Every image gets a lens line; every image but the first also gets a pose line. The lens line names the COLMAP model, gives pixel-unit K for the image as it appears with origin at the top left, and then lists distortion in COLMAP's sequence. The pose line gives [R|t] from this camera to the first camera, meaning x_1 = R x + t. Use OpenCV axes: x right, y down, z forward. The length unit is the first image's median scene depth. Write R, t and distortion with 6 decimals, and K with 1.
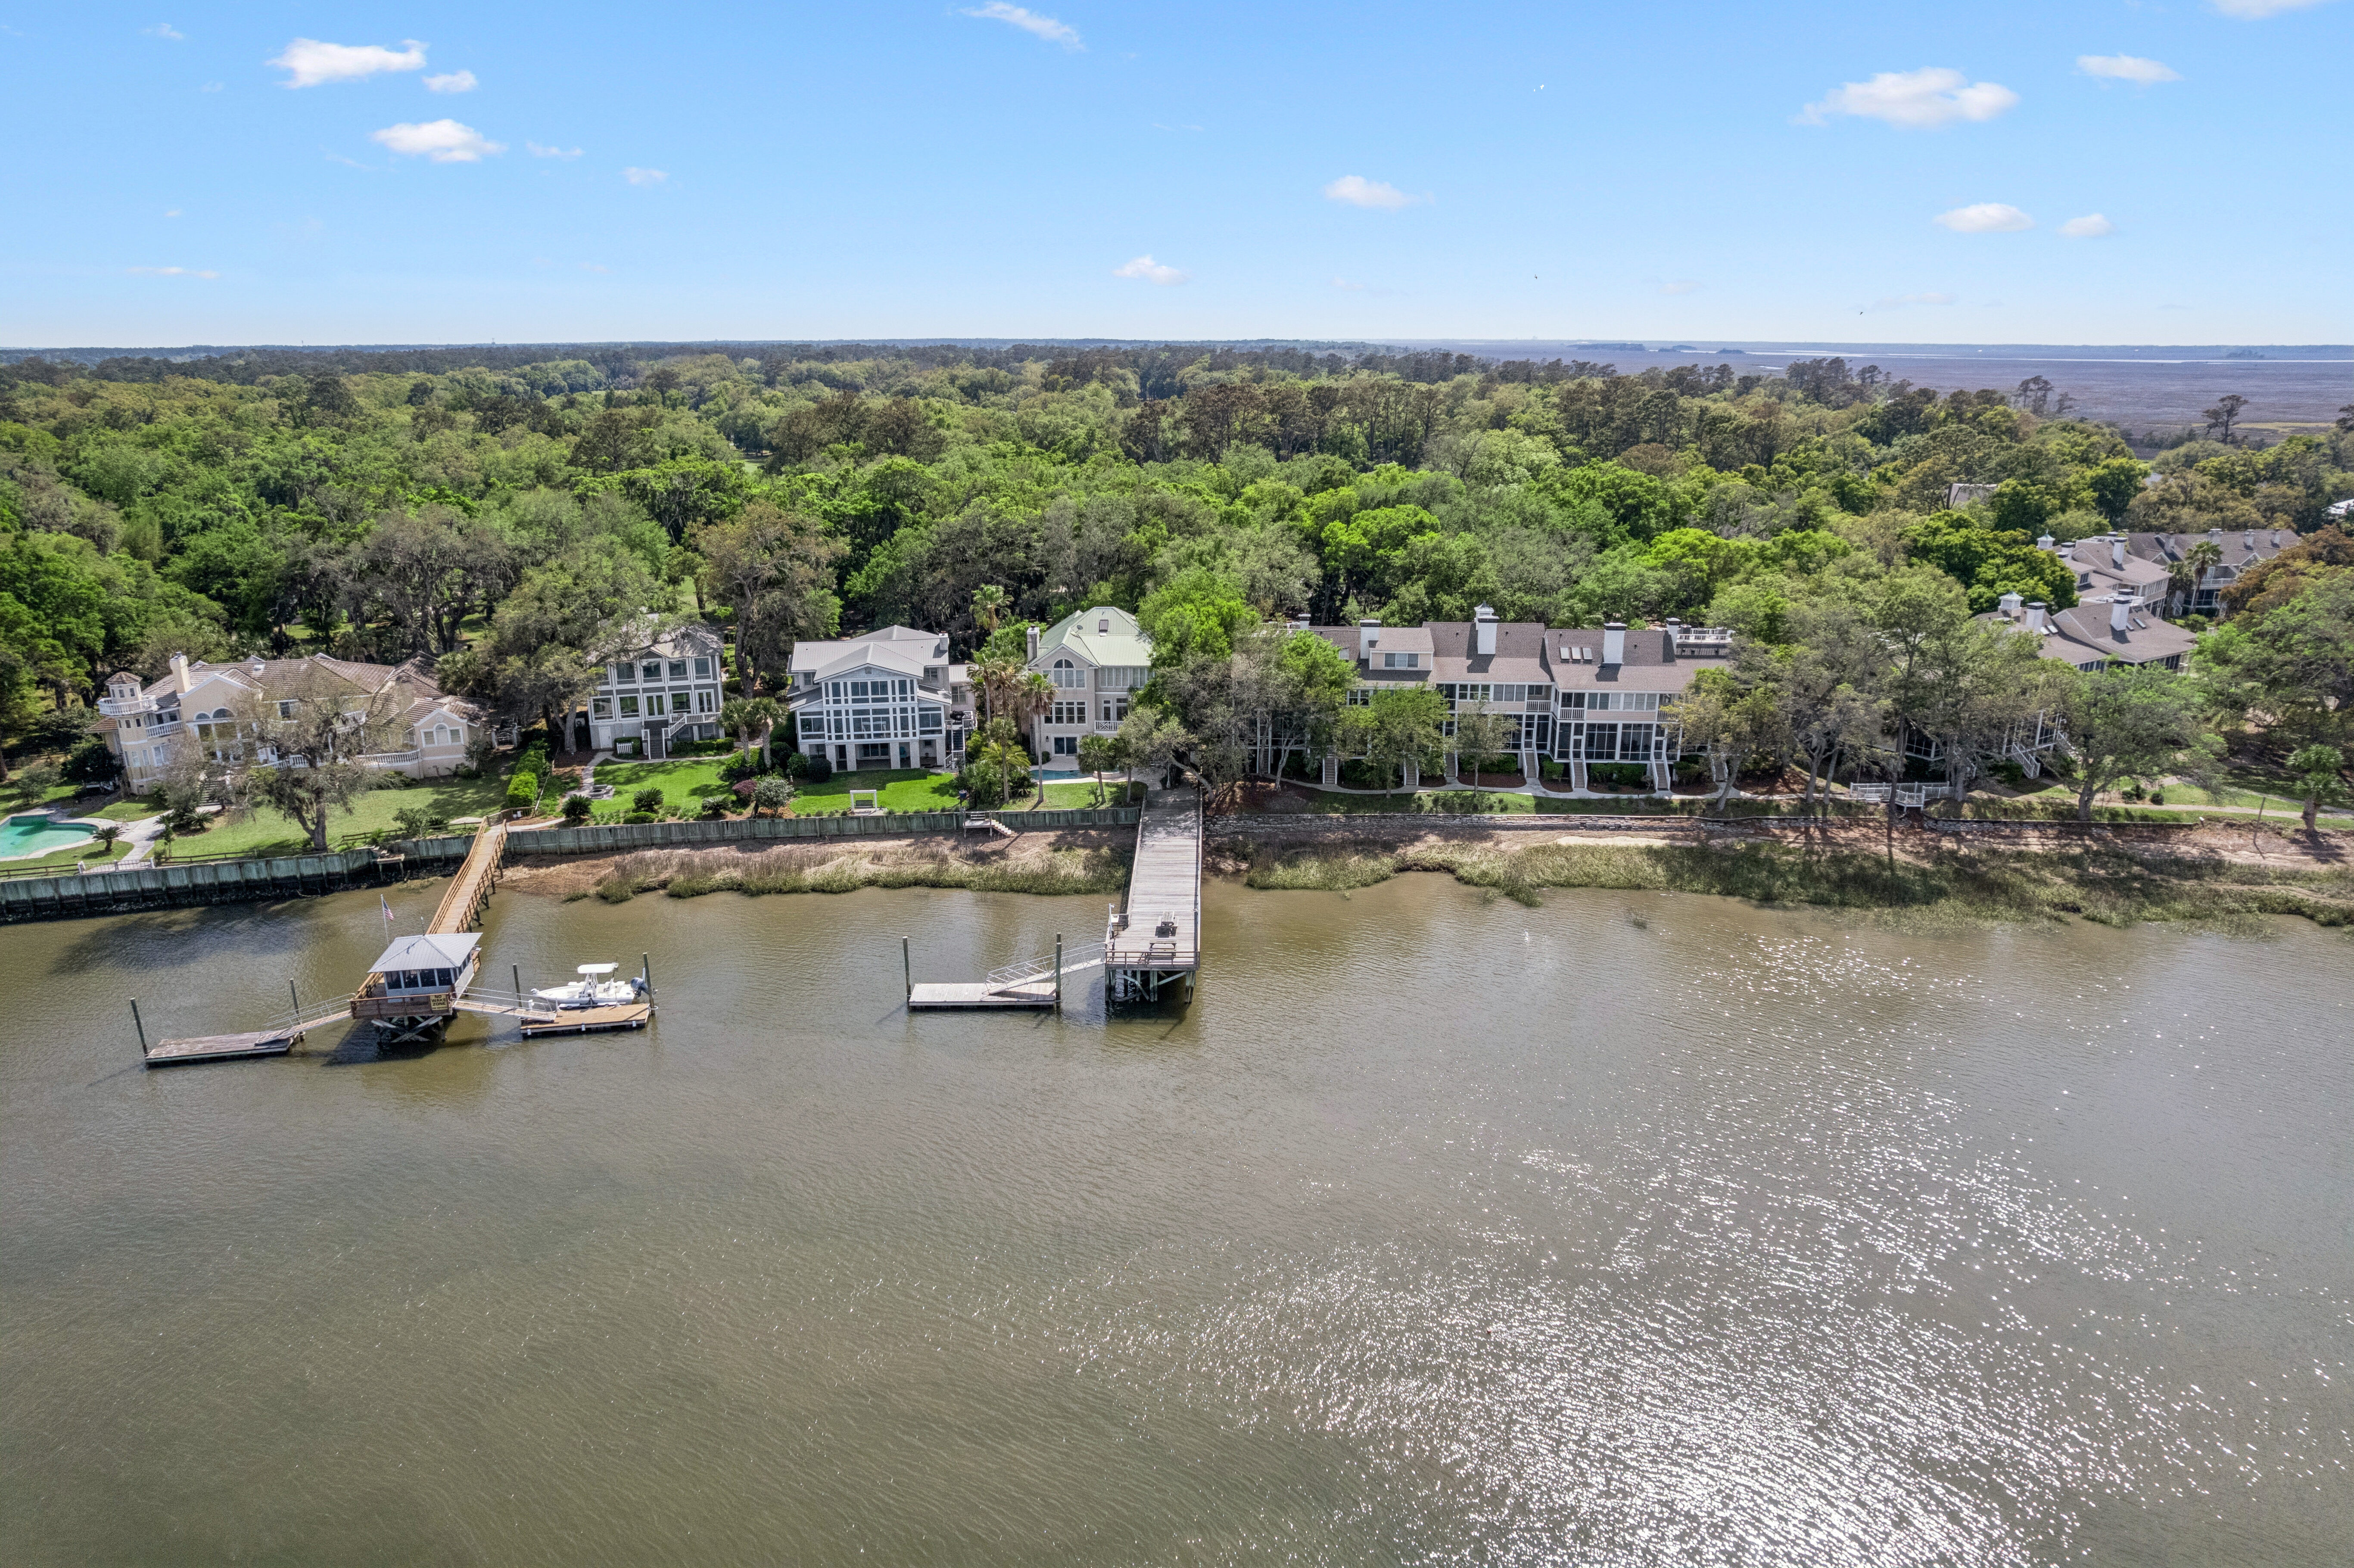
lens RADIAL K [[1505.3, 0, 1176.8], [0, 1505.3, 787.0], [0, 0, 1]] dist [-0.018768, 0.009318]
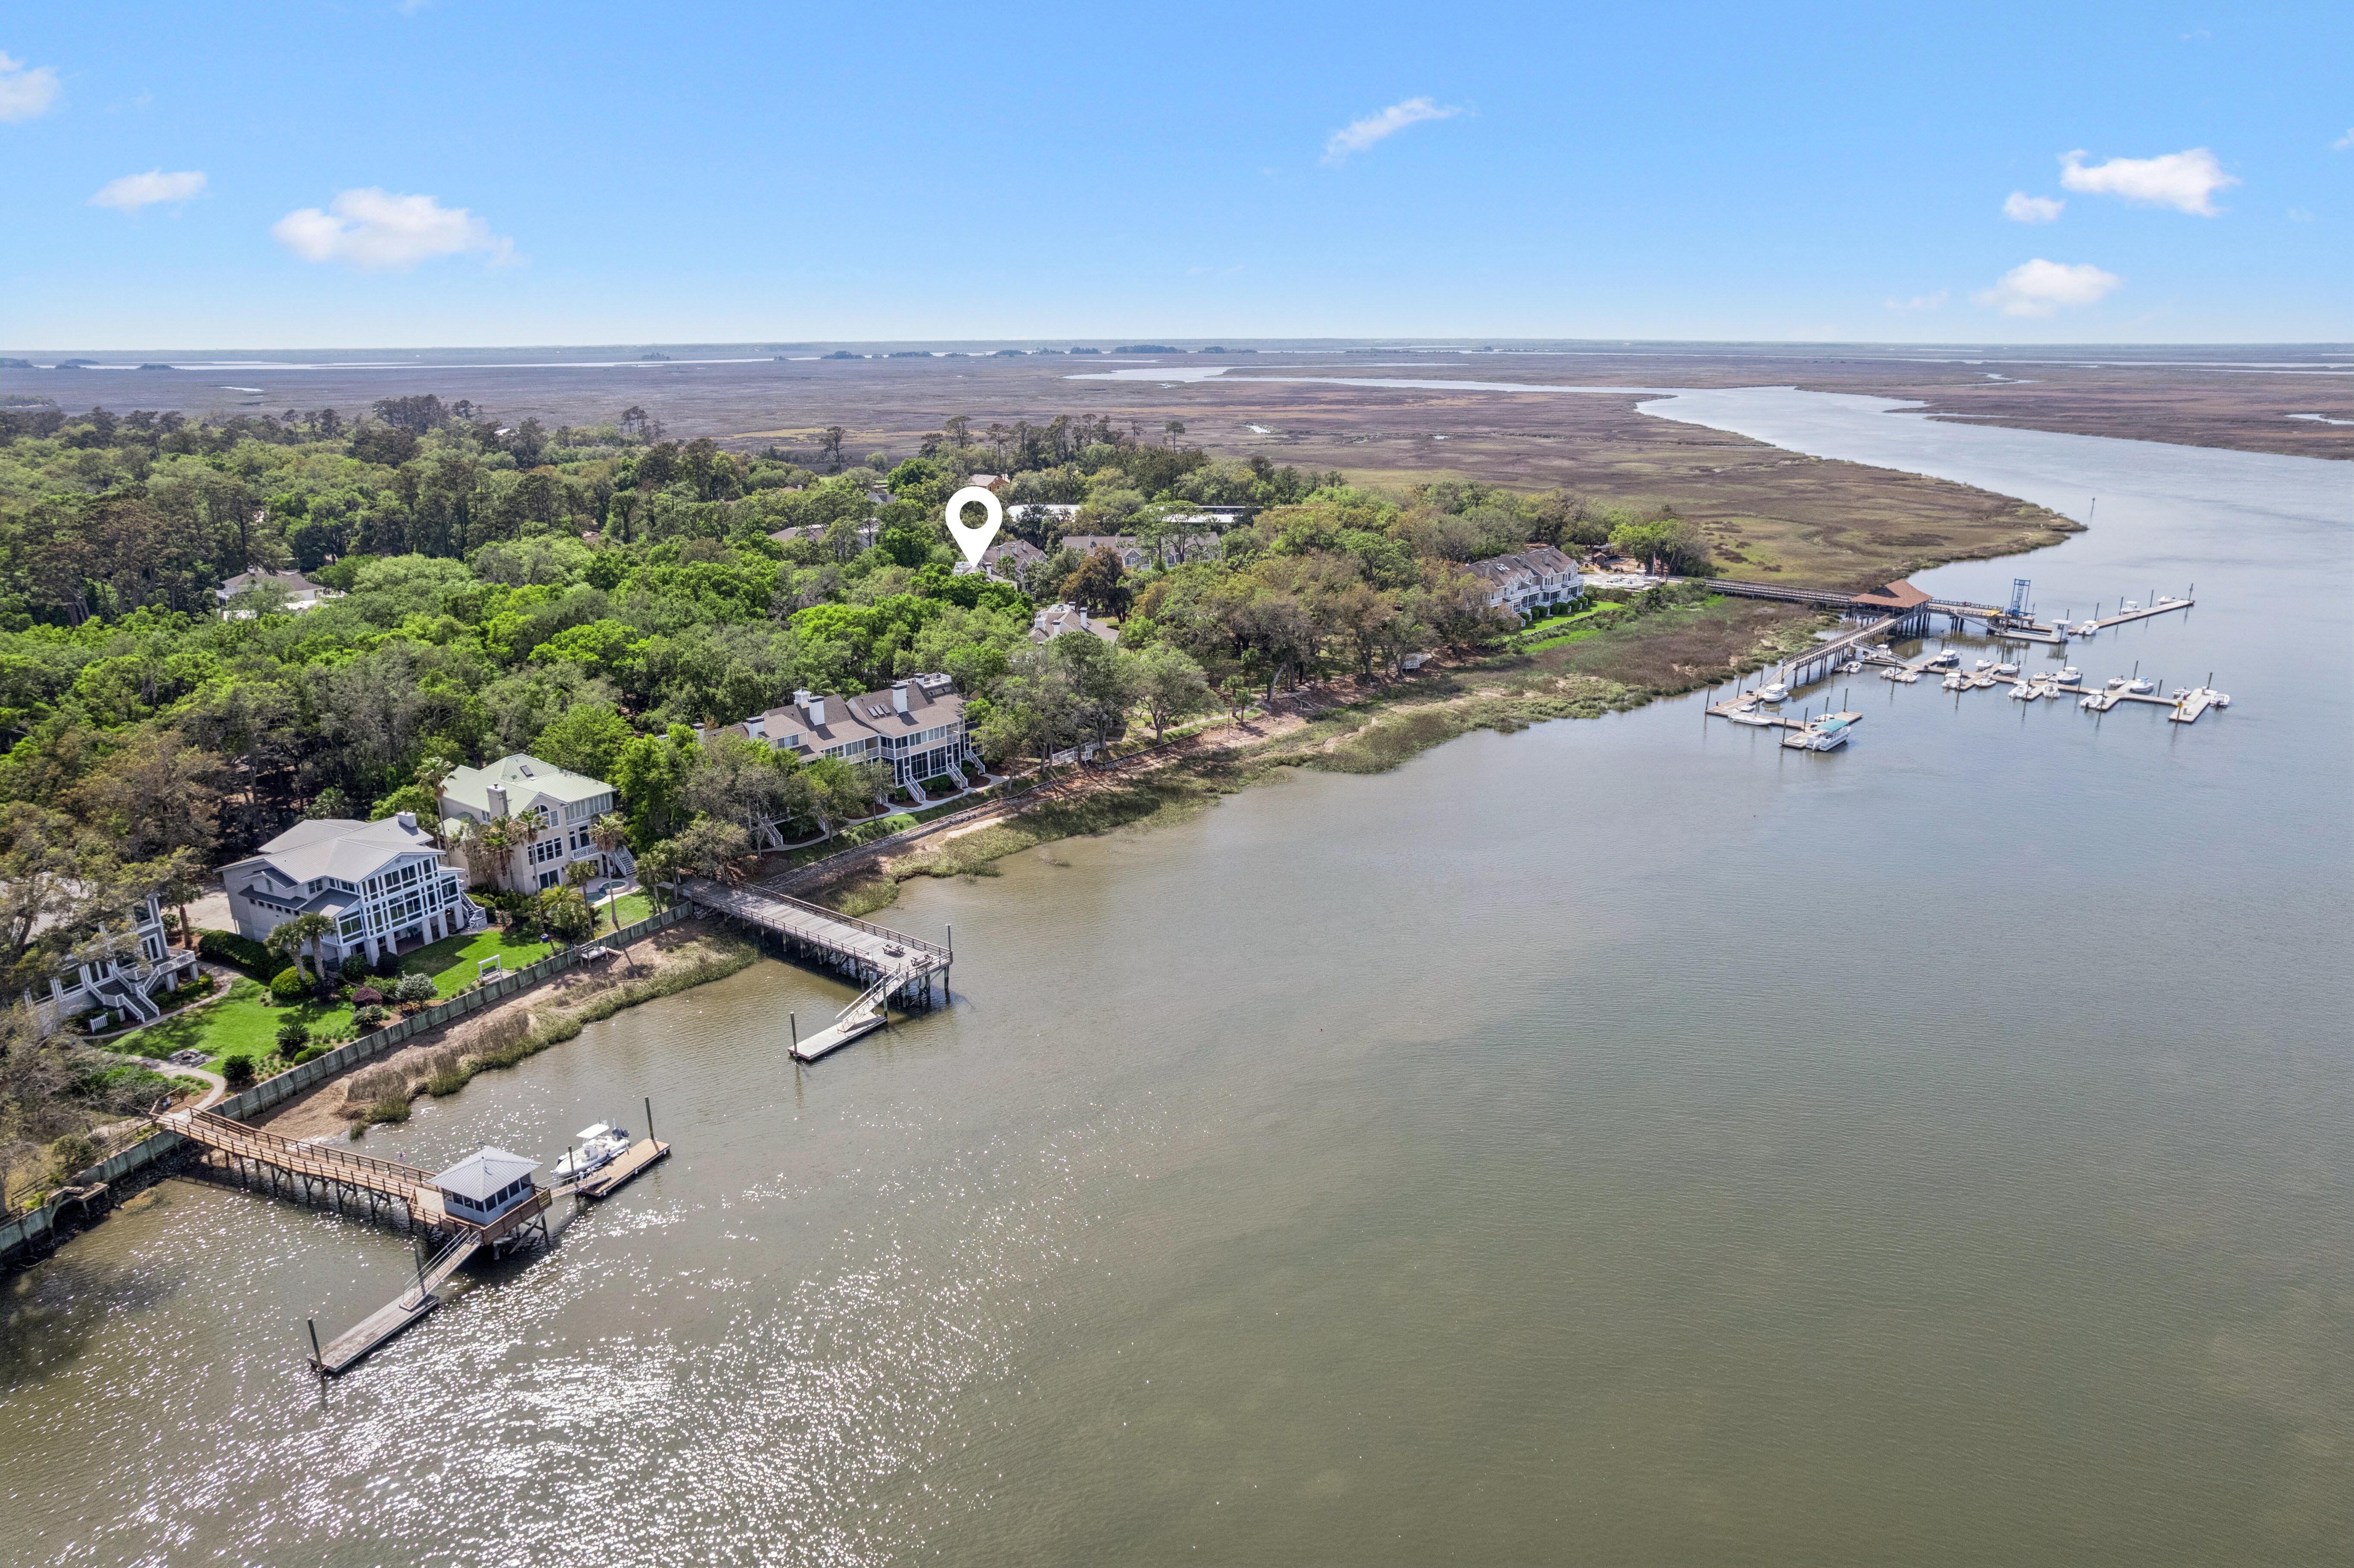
lens RADIAL K [[1505.3, 0, 1174.1], [0, 1505.3, 785.4], [0, 0, 1]] dist [-0.018768, 0.009318]
pose [[0.588550, -0.237722, 0.772721, -0.690061], [0.237268, 0.964493, 0.116002, -0.121501], [-0.772860, 0.115069, 0.624056, -0.083405]]
